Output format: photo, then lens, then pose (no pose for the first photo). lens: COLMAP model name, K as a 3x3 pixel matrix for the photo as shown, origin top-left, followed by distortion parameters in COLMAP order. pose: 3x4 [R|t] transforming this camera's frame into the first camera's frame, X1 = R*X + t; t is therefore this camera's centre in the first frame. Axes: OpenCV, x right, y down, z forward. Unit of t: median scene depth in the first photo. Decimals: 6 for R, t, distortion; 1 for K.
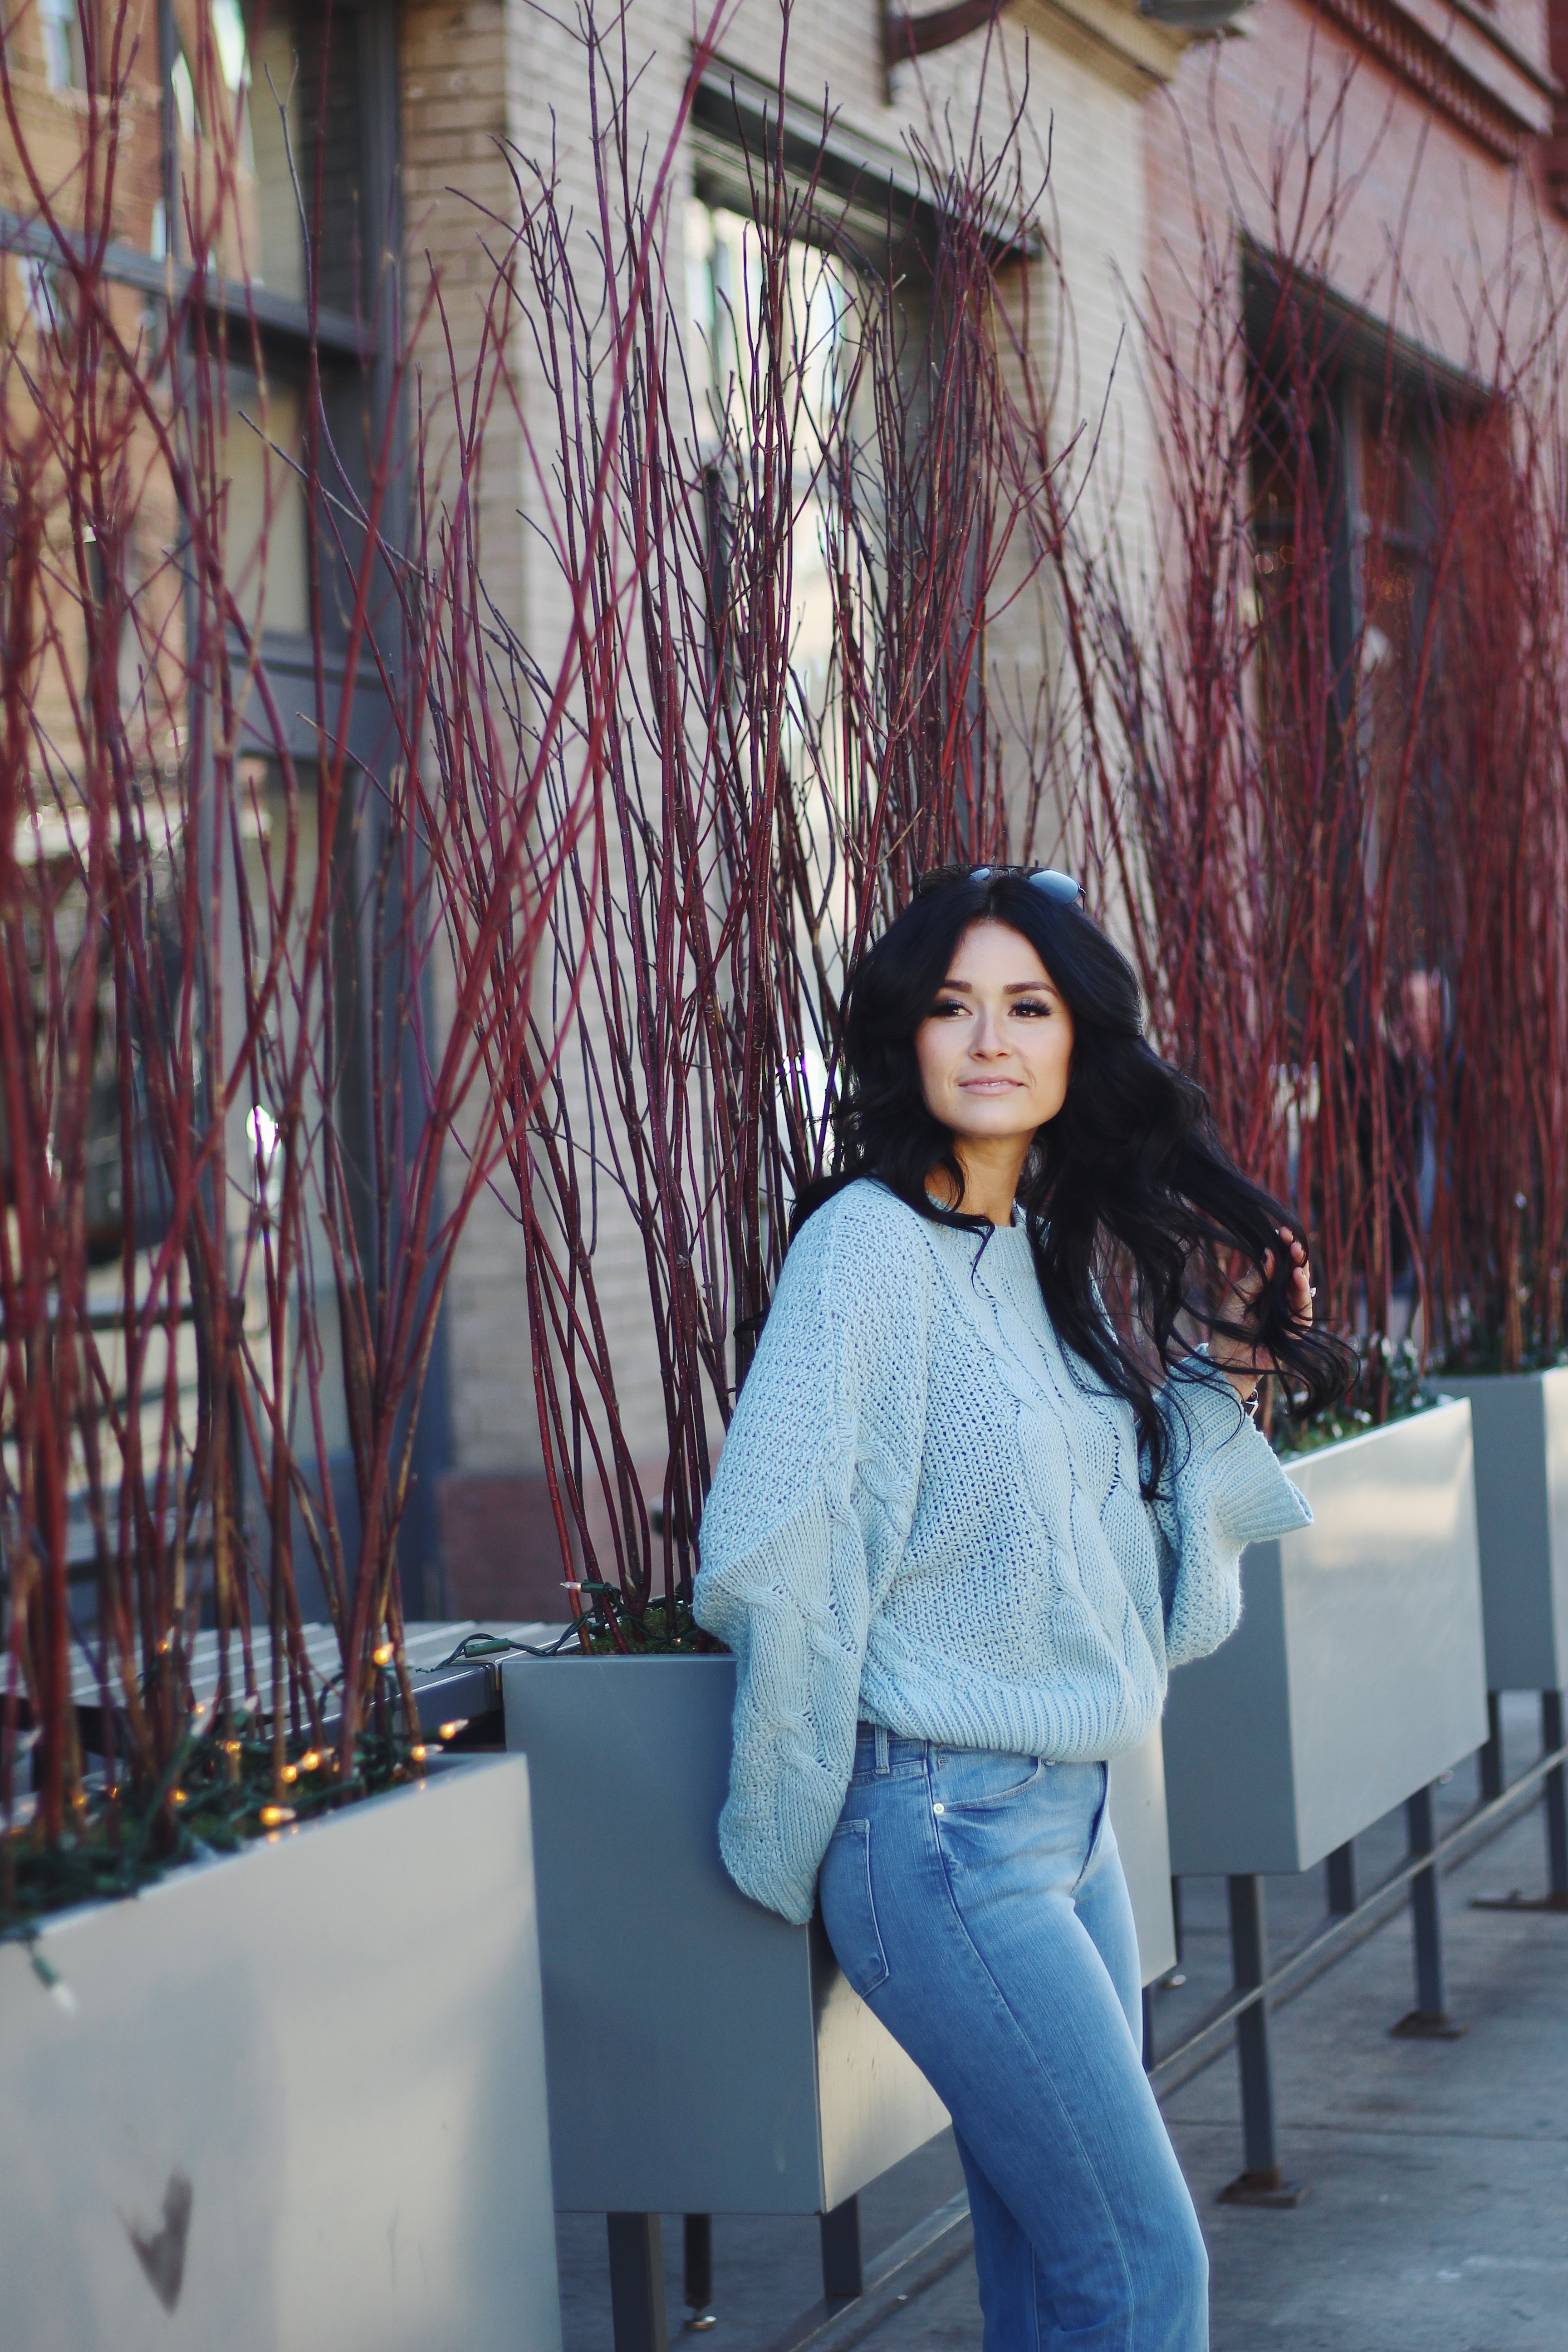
lens RADIAL K [[5250.9, 0, 787.1], [0, 5250.9, 1257.2], [0, 0, 1]] dist [-0.084005, -0.134931]
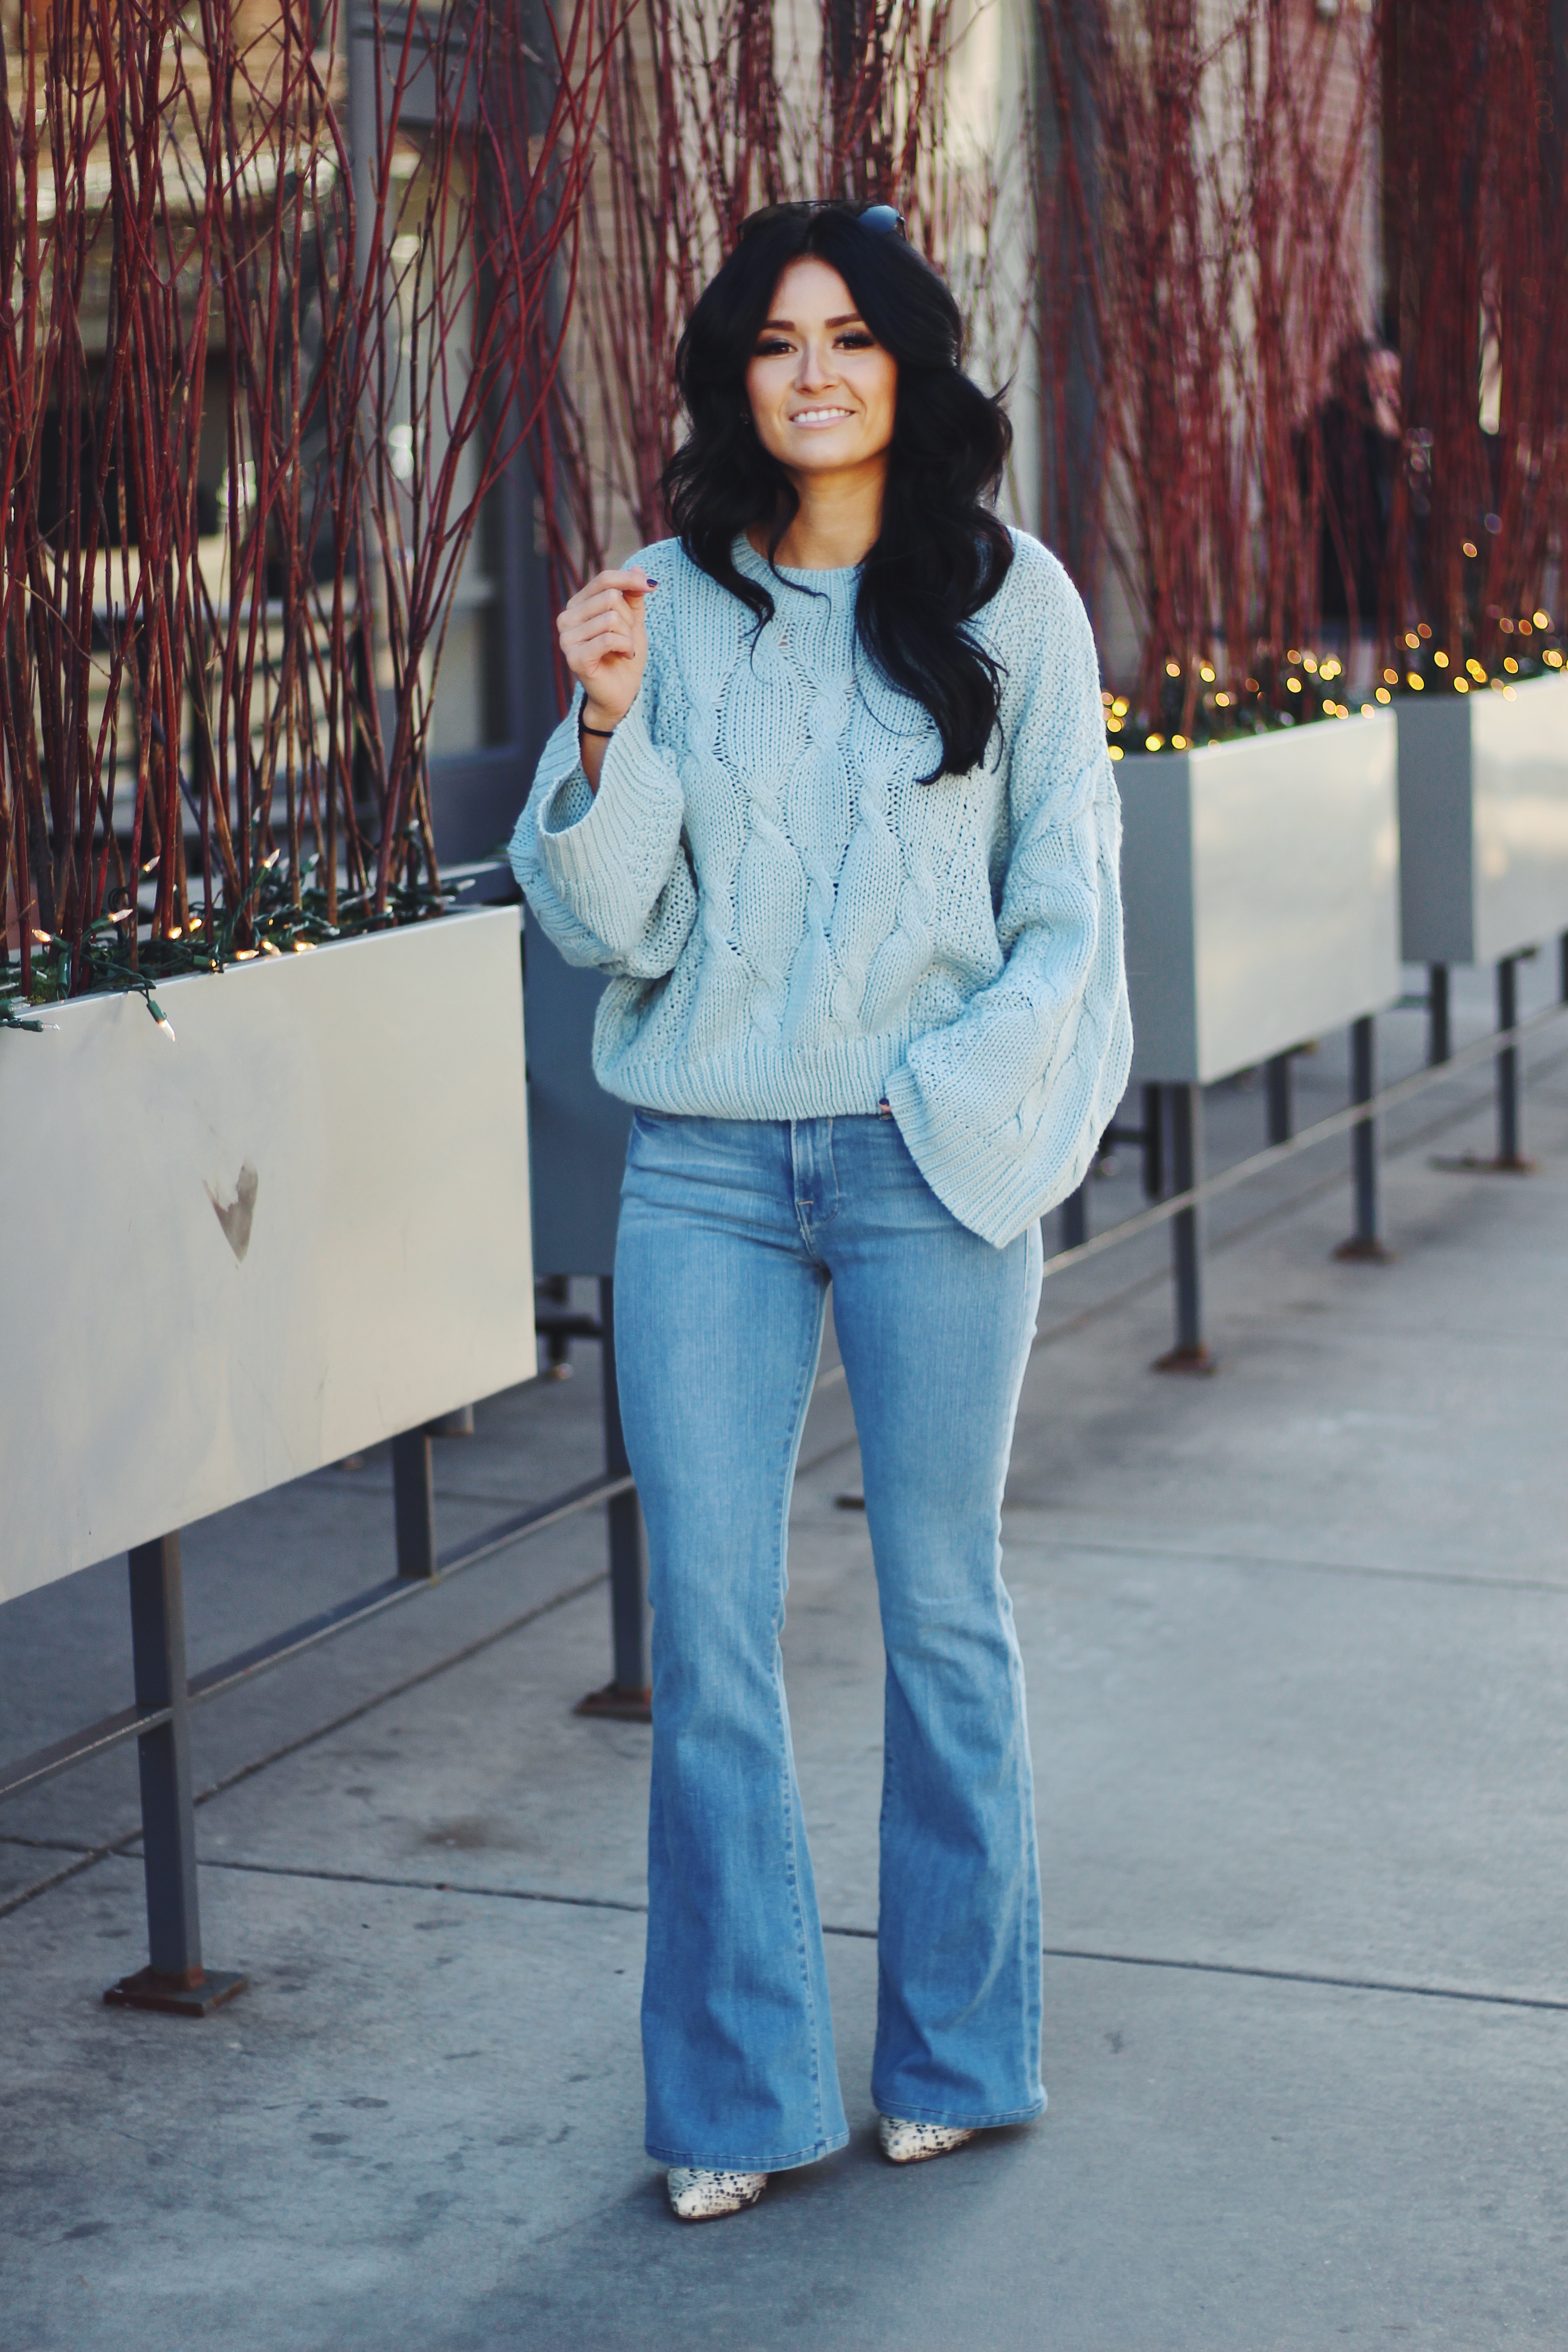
lens RADIAL K [[5233.8, 0, 784.0], [0, 5233.8, 1176.0], [0, 0, 1]] dist [-0.129818, 0.213905]
pose [[0.999138, 0.025302, -0.032902, 0.066334], [-0.021707, 0.994196, 0.105375, 0.020115], [0.035378, -0.104570, 0.993888, -0.358399]]
